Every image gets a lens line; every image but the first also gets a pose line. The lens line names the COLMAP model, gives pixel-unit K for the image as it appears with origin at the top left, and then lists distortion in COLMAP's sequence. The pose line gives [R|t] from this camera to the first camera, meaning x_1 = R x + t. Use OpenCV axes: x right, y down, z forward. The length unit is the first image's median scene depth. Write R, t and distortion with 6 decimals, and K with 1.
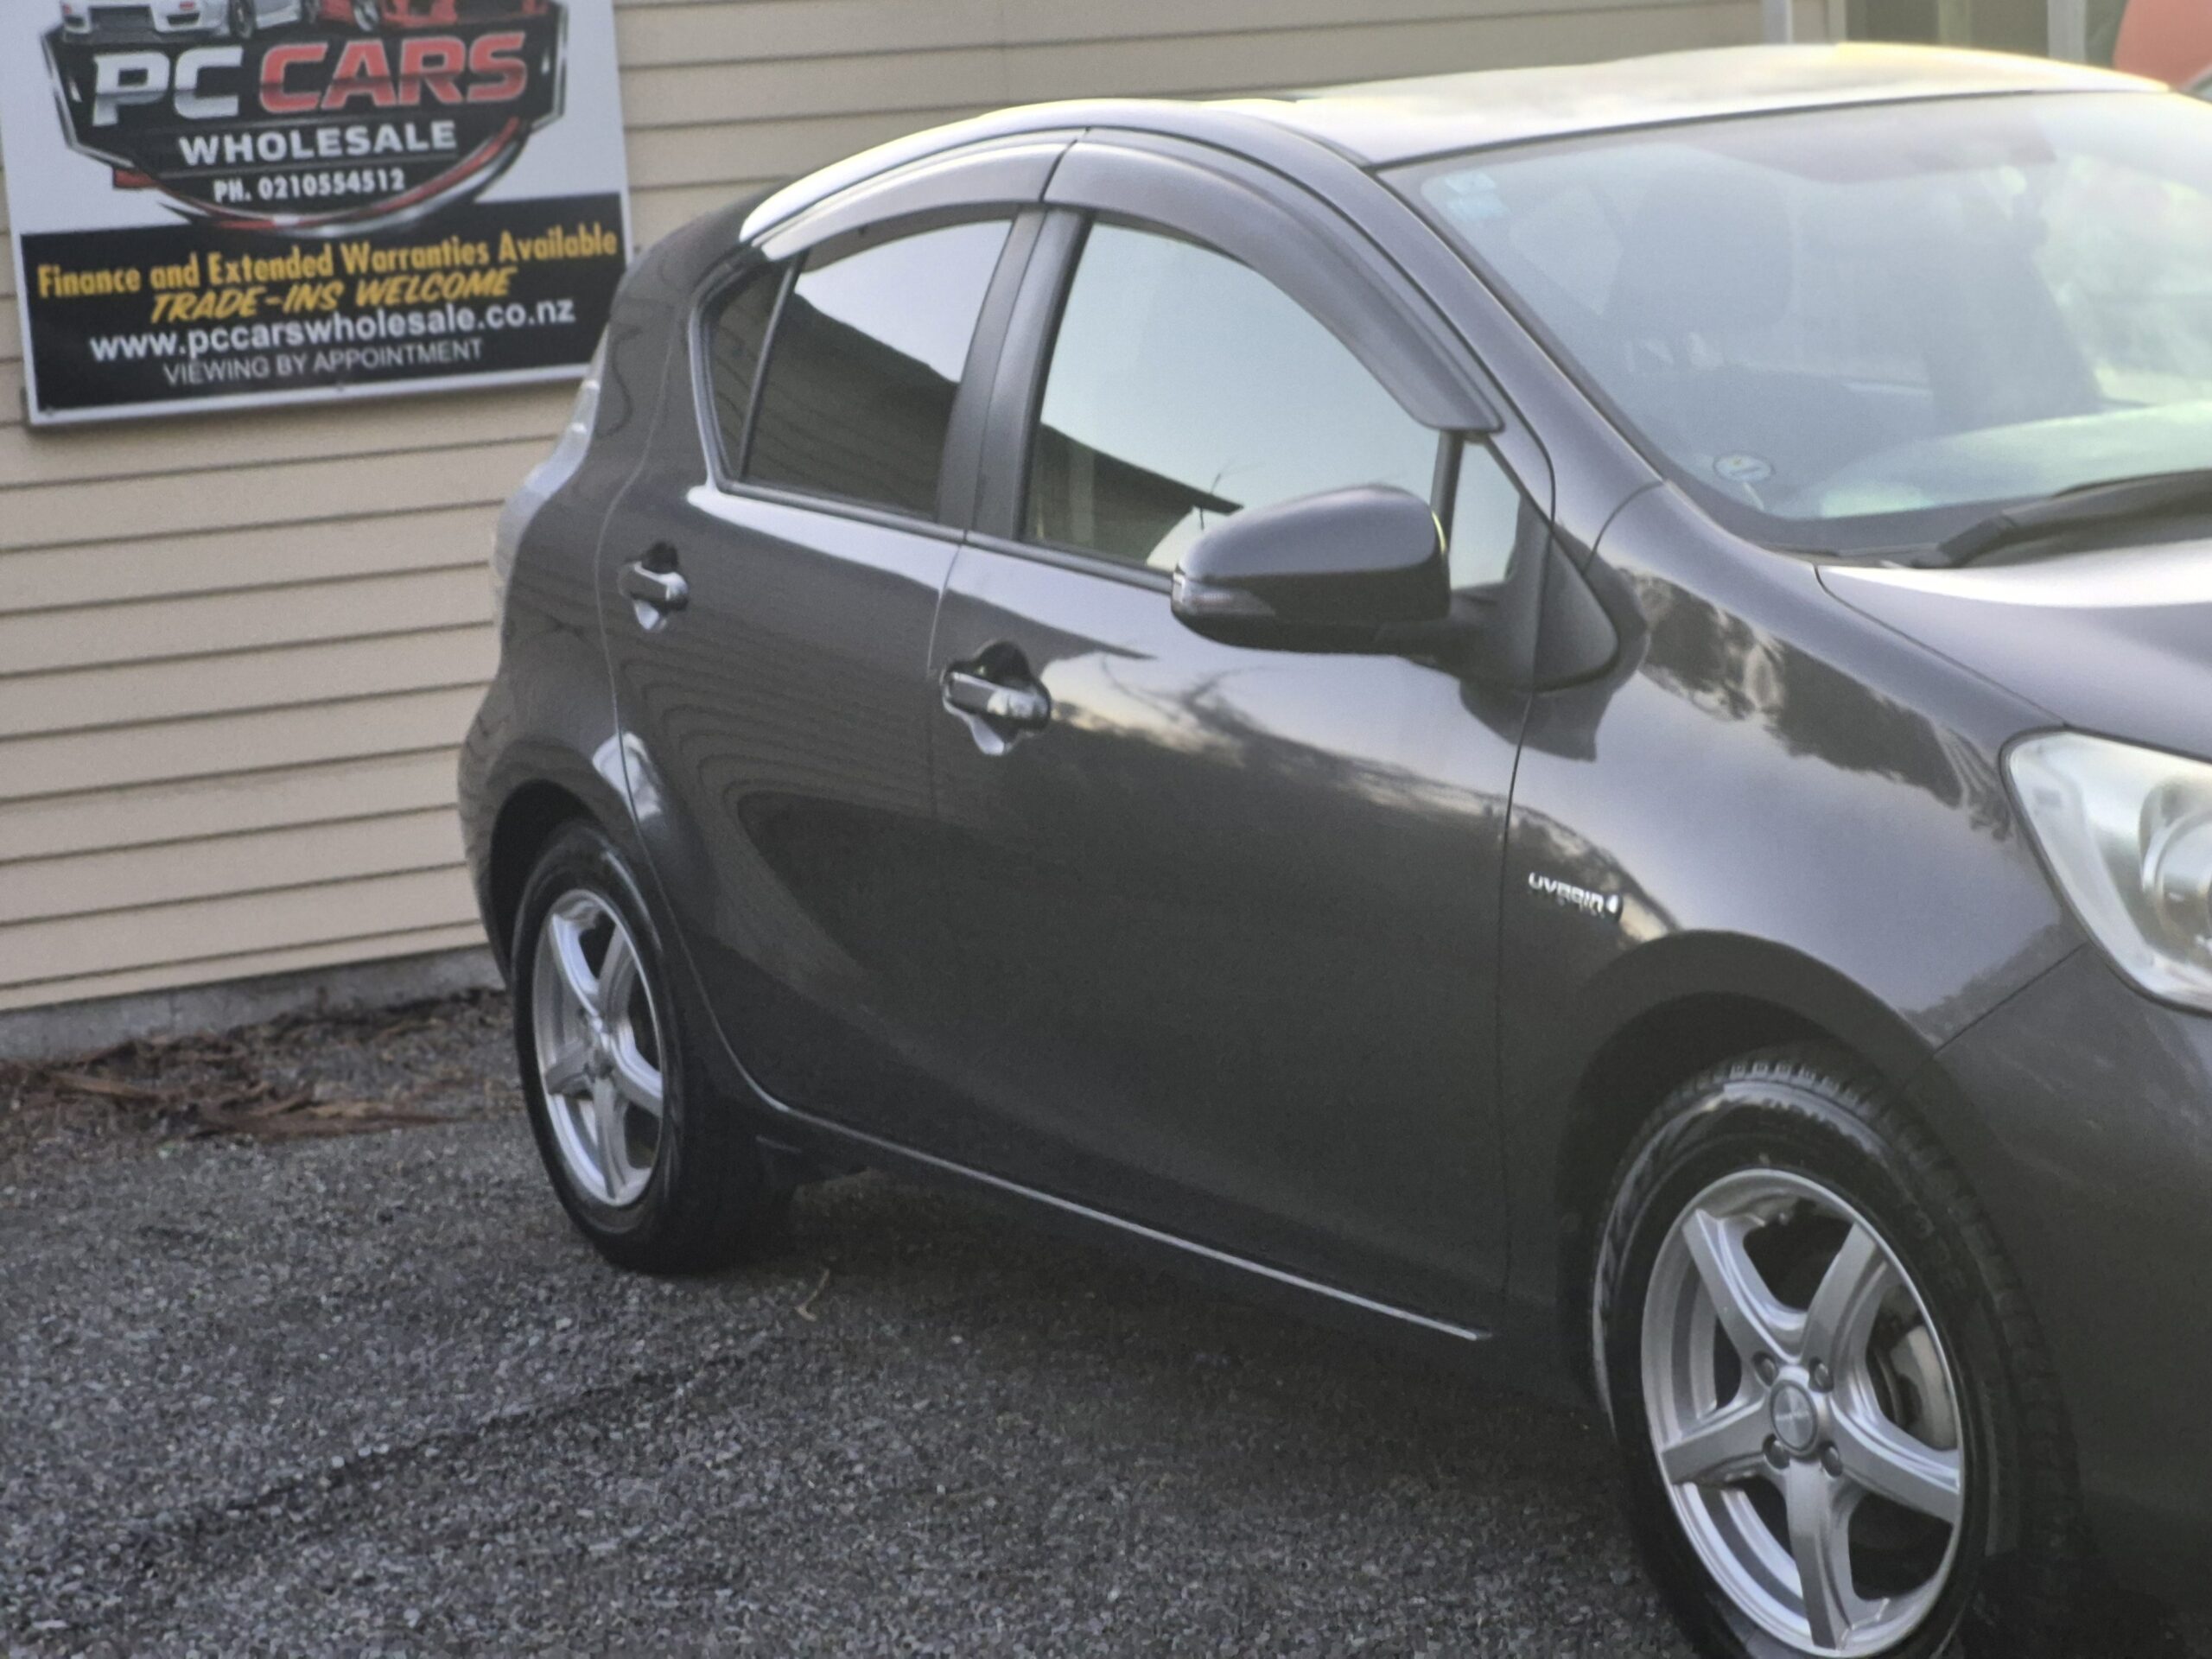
lens RADIAL K [[4777.0, 0, 1167.7], [0, 4777.0, 804.5], [0, 0, 1]] dist [0.070907, 0.000000]
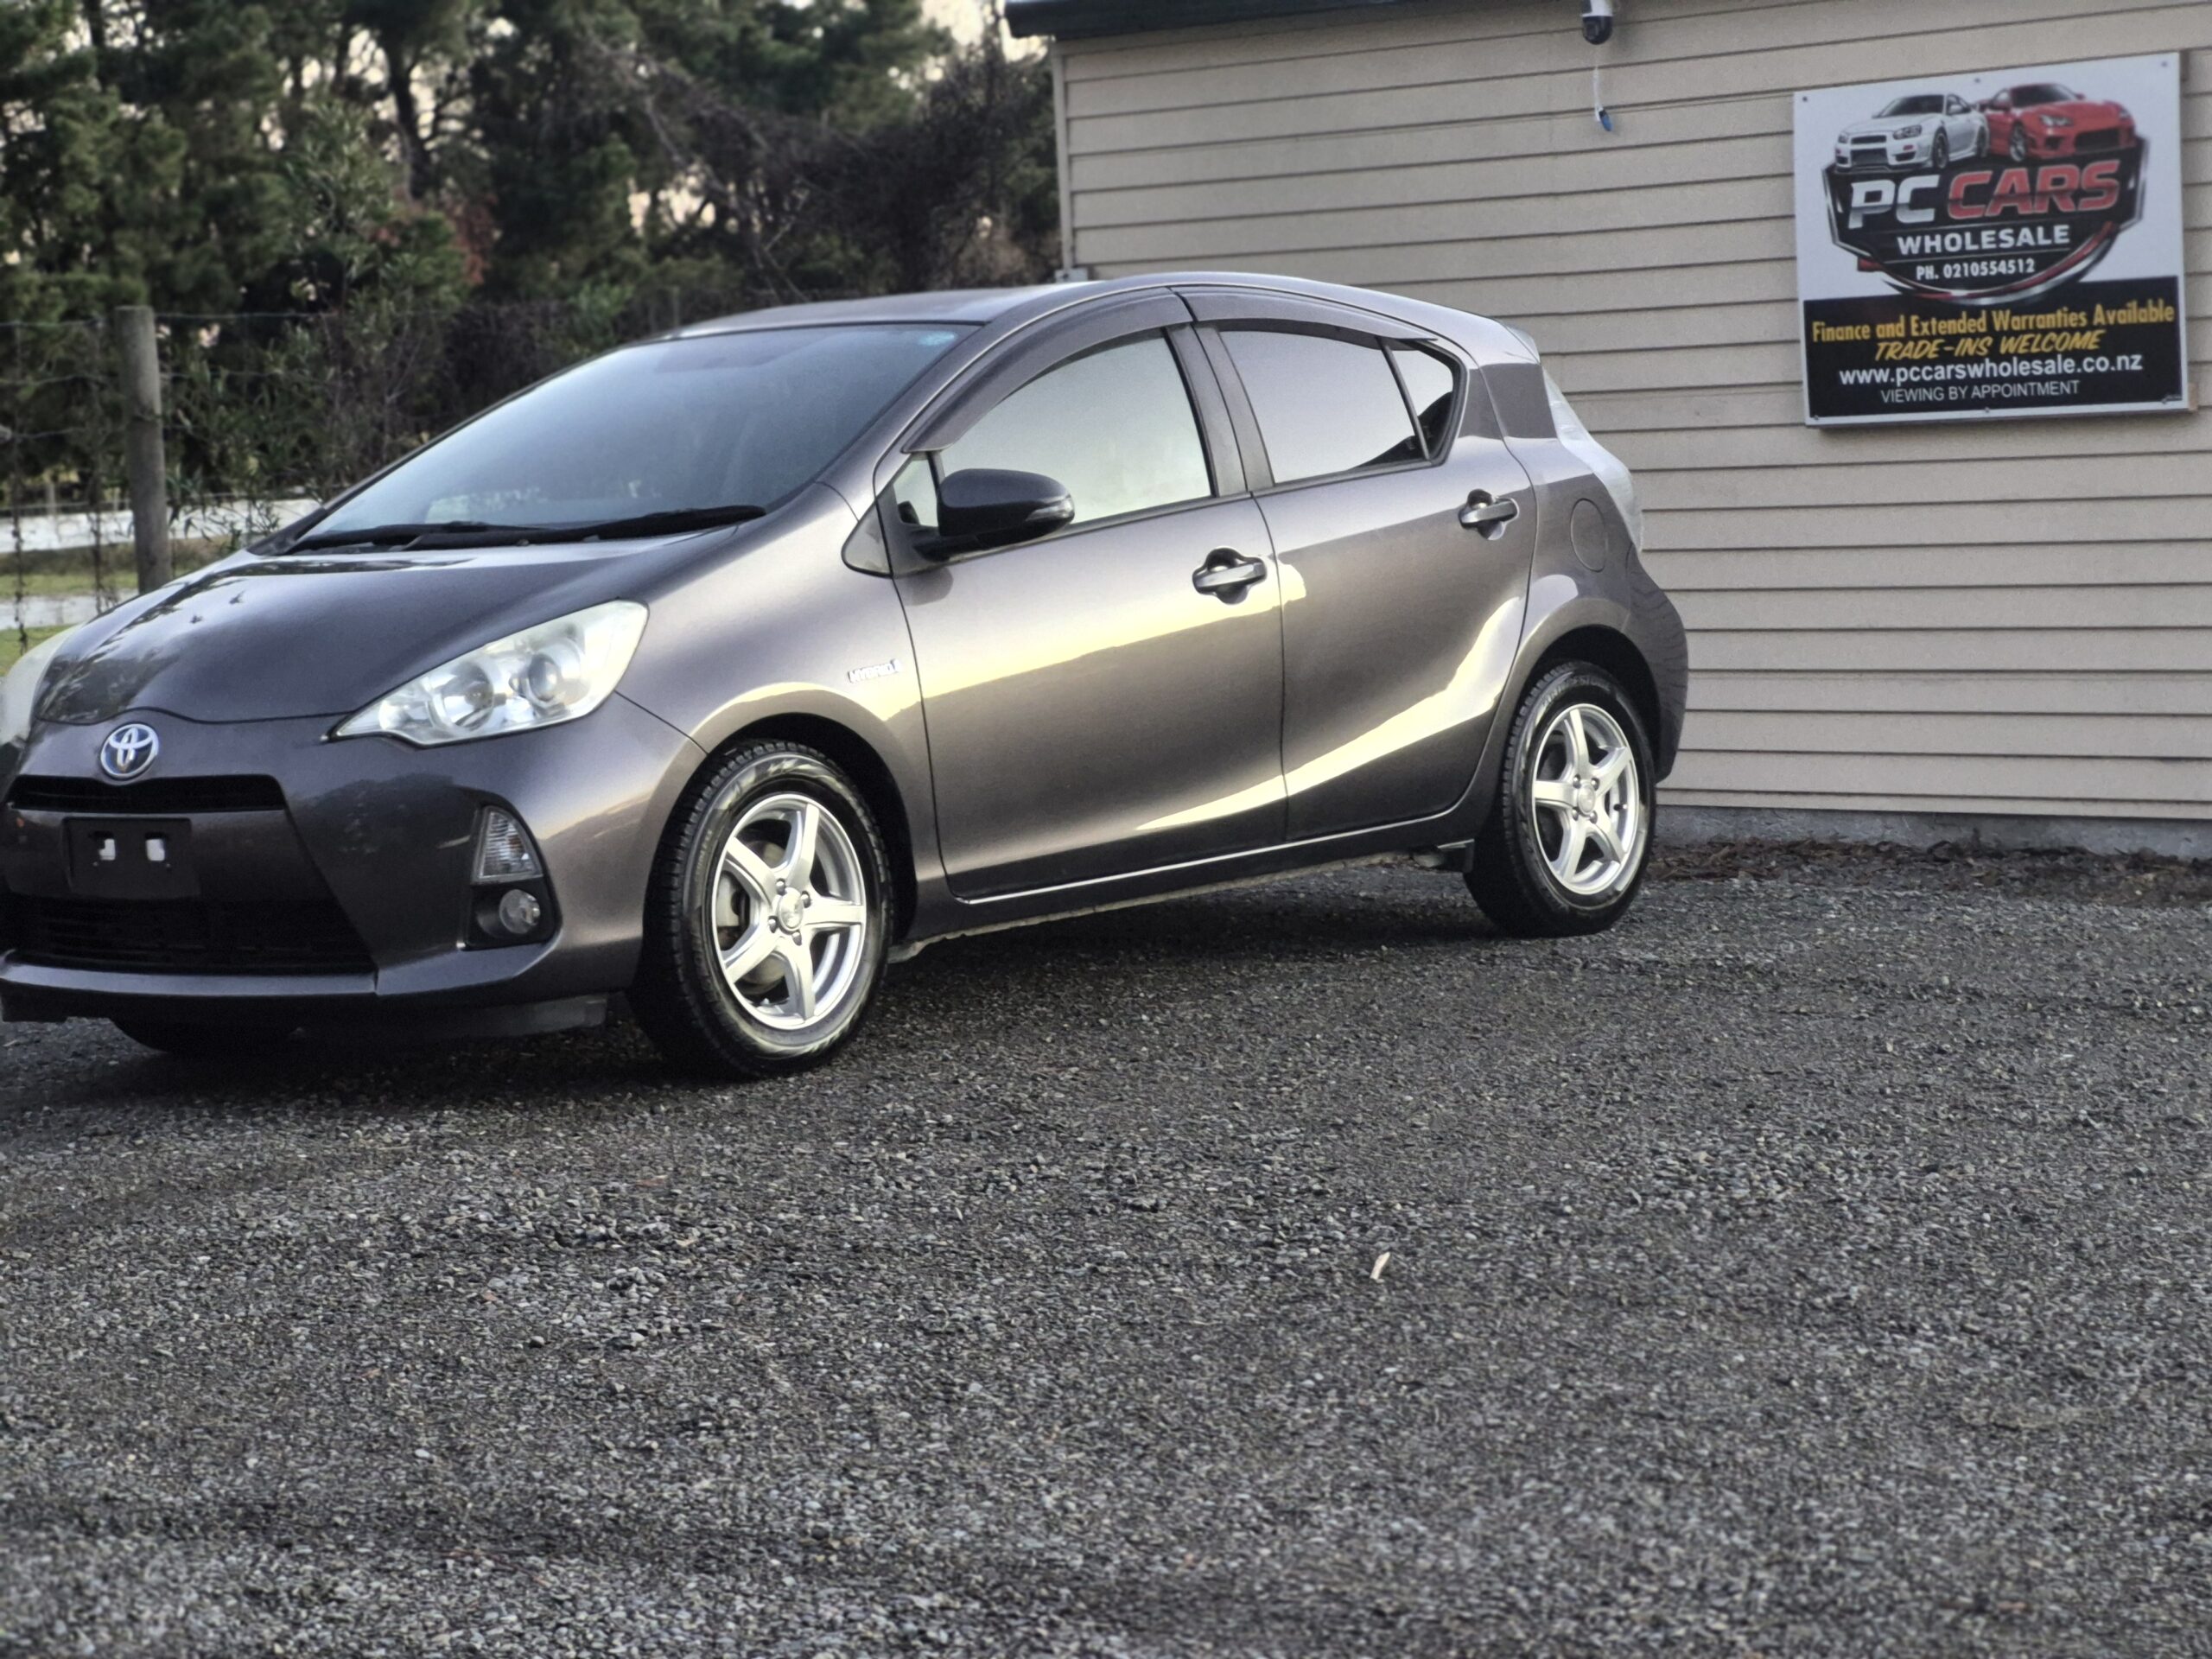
lens RADIAL K [[4777.0, 0, 1124.5], [0, 4777.0, 754.3], [0, 0, 1]] dist [0.070907, 0.000000]
pose [[0.358798, 0.121579, -0.925464, 1.087230], [-0.100818, 0.990728, 0.091066, -0.090951], [0.927955, 0.060629, 0.367728, 0.244888]]
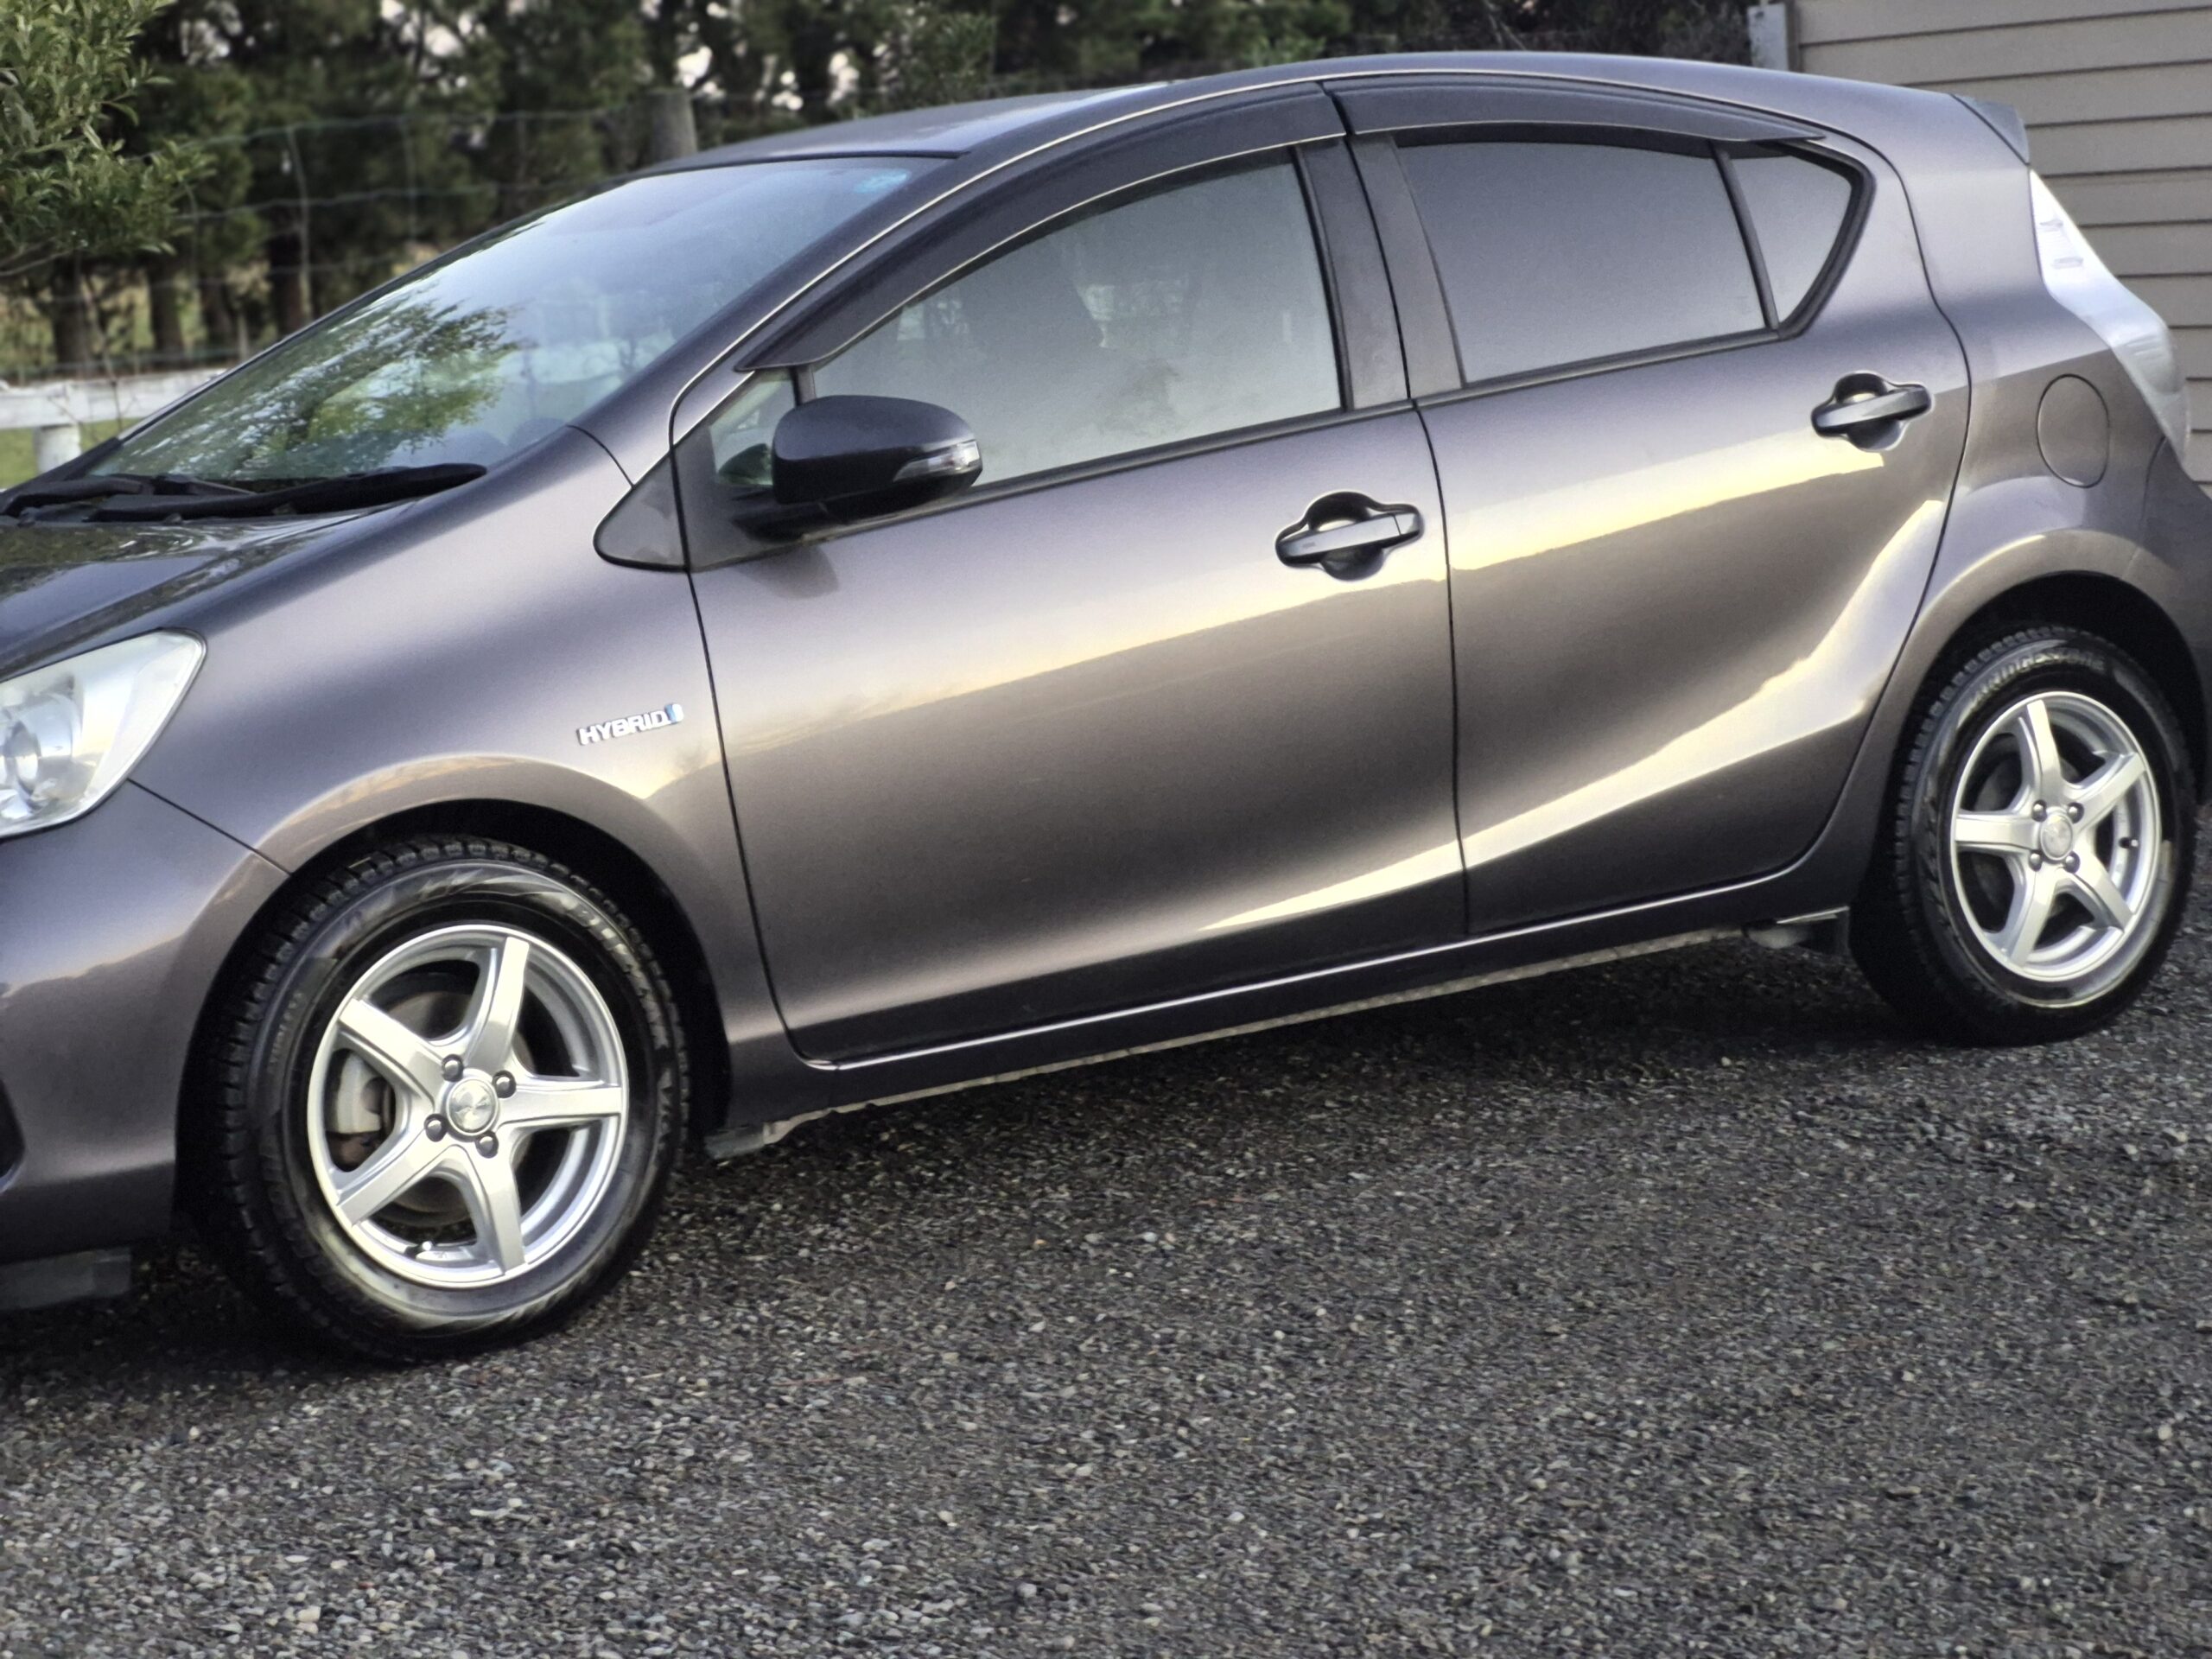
lens RADIAL K [[4777.0, 0, 1114.6], [0, 4777.0, 820.3], [0, 0, 1]] dist [0.070907, 0.000000]
pose [[0.083429, 0.190250, -0.978184, 0.794252], [-0.060643, 0.980757, 0.185578, -0.120588], [0.994667, 0.043837, 0.093361, 0.550323]]
